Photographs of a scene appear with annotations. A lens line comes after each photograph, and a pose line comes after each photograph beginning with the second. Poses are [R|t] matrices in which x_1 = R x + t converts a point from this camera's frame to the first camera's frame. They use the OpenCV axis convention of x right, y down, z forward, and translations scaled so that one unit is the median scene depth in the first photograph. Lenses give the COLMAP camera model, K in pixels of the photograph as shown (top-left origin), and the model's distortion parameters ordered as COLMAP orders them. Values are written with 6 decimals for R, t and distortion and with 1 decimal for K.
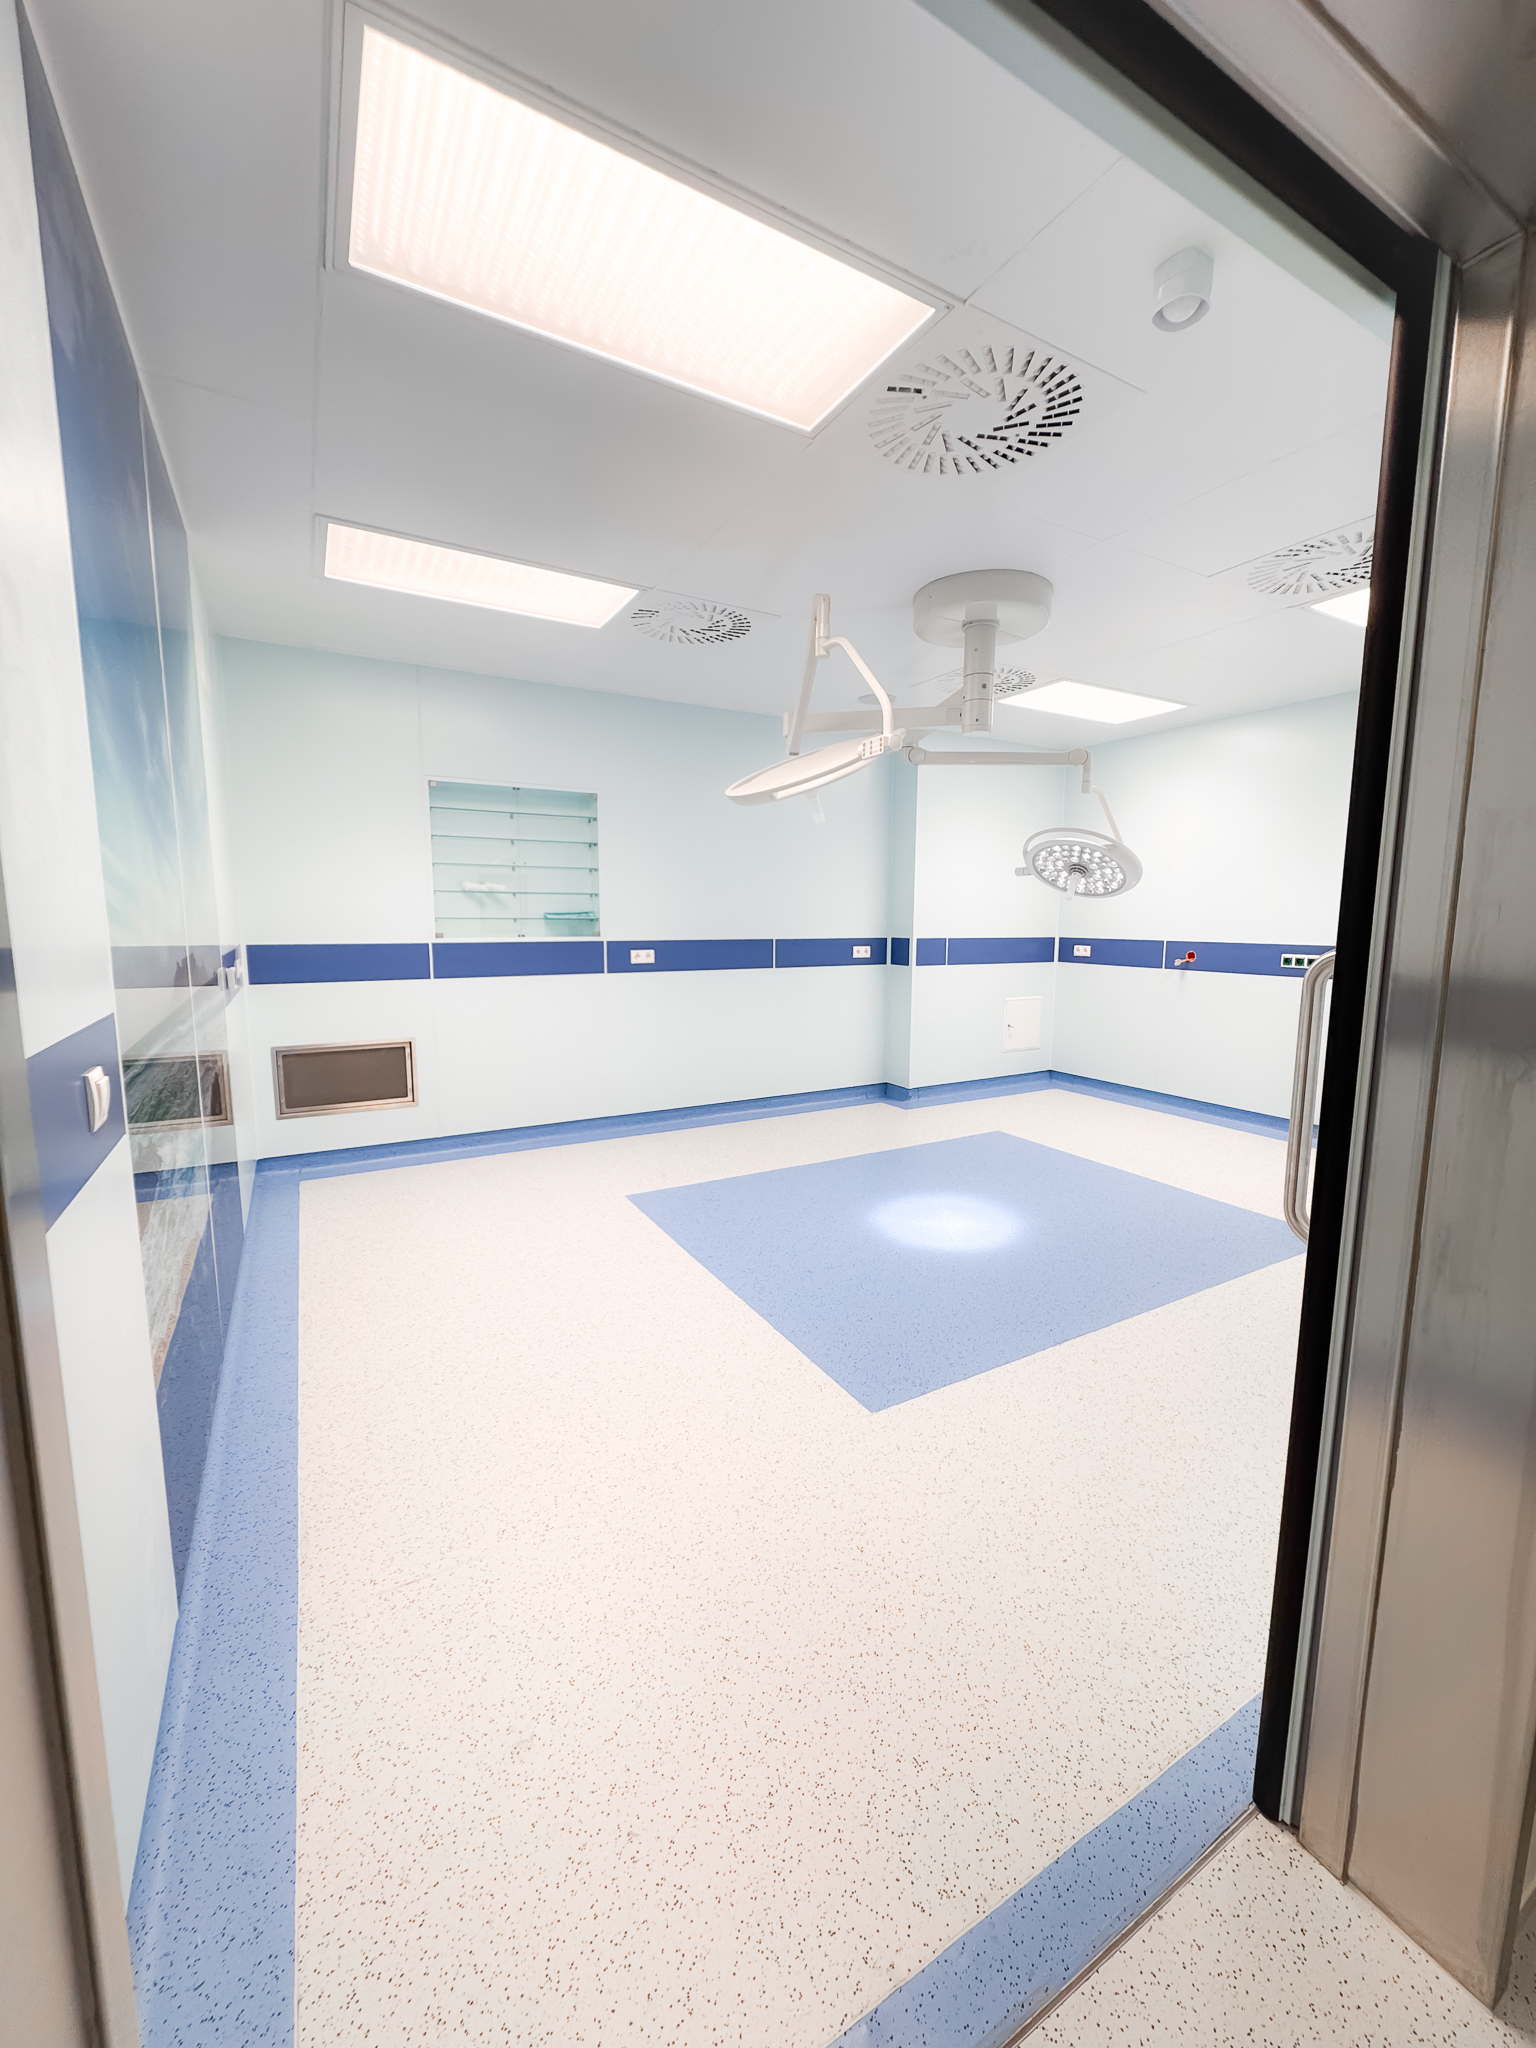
lens RADIAL K [[818.1, 0, 771.2], [0, 818.1, 1019.6], [0, 0, 1]] dist [-0.001343, 0.000018]
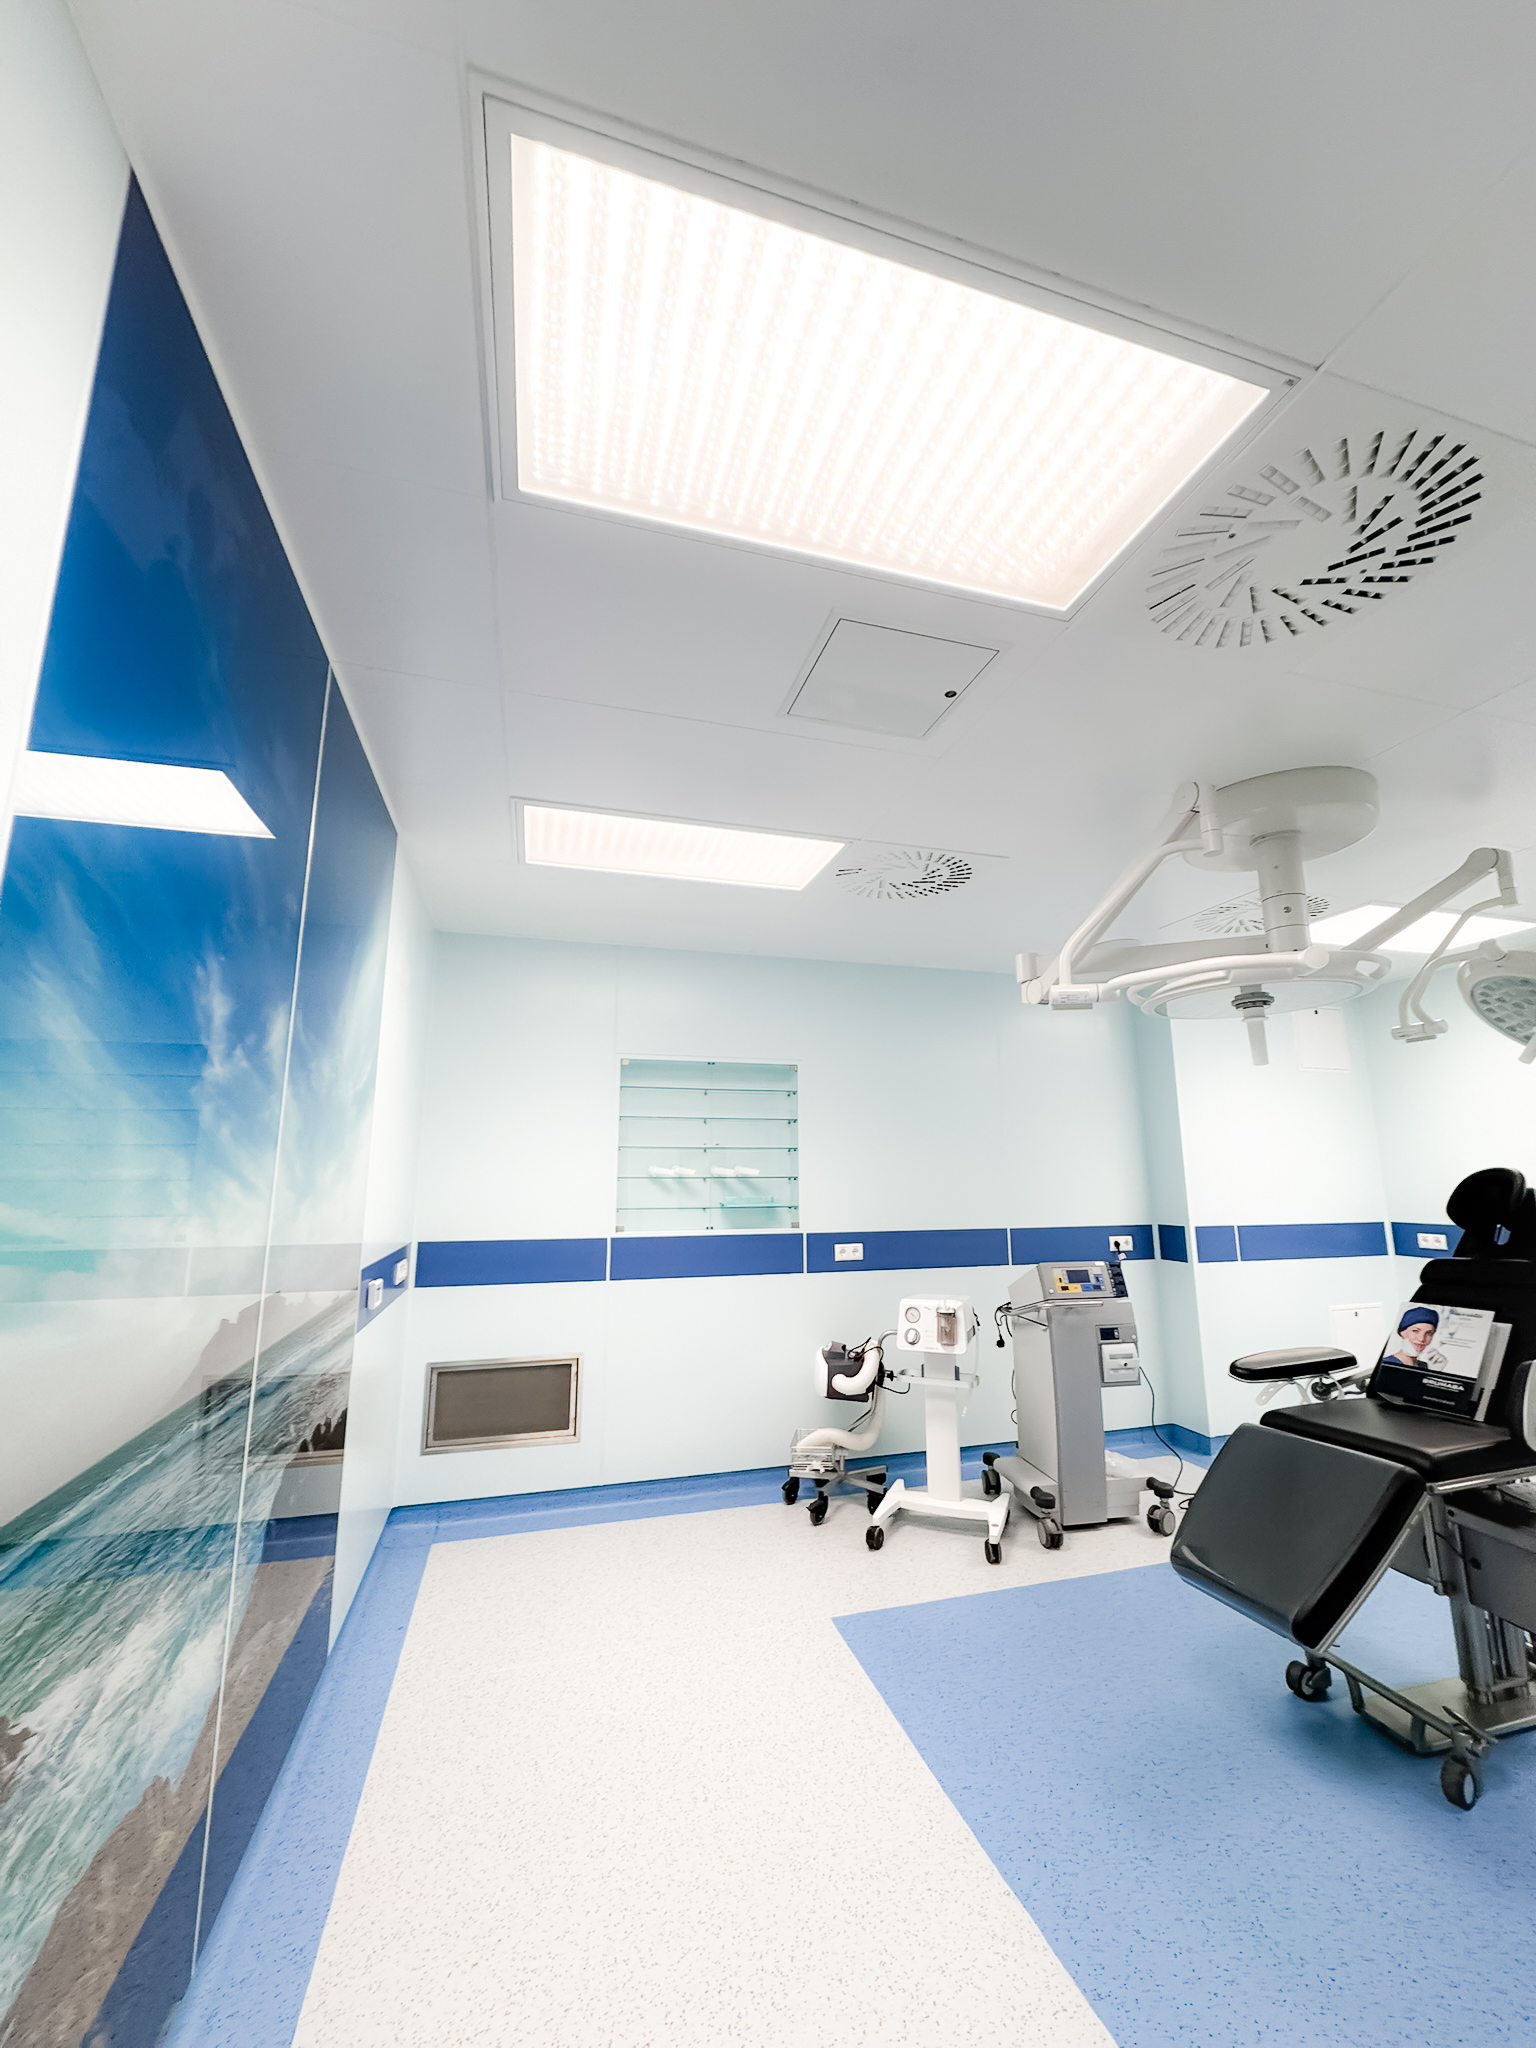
lens RADIAL K [[818.1, 0, 771.2], [0, 818.1, 1019.6], [0, 0, 1]] dist [-0.001343, 0.000018]
pose [[0.971313, -0.053454, -0.231717, -0.042693], [-0.021635, 0.950504, -0.309958, -0.063638], [0.236816, 0.306080, 0.922081, 0.213392]]
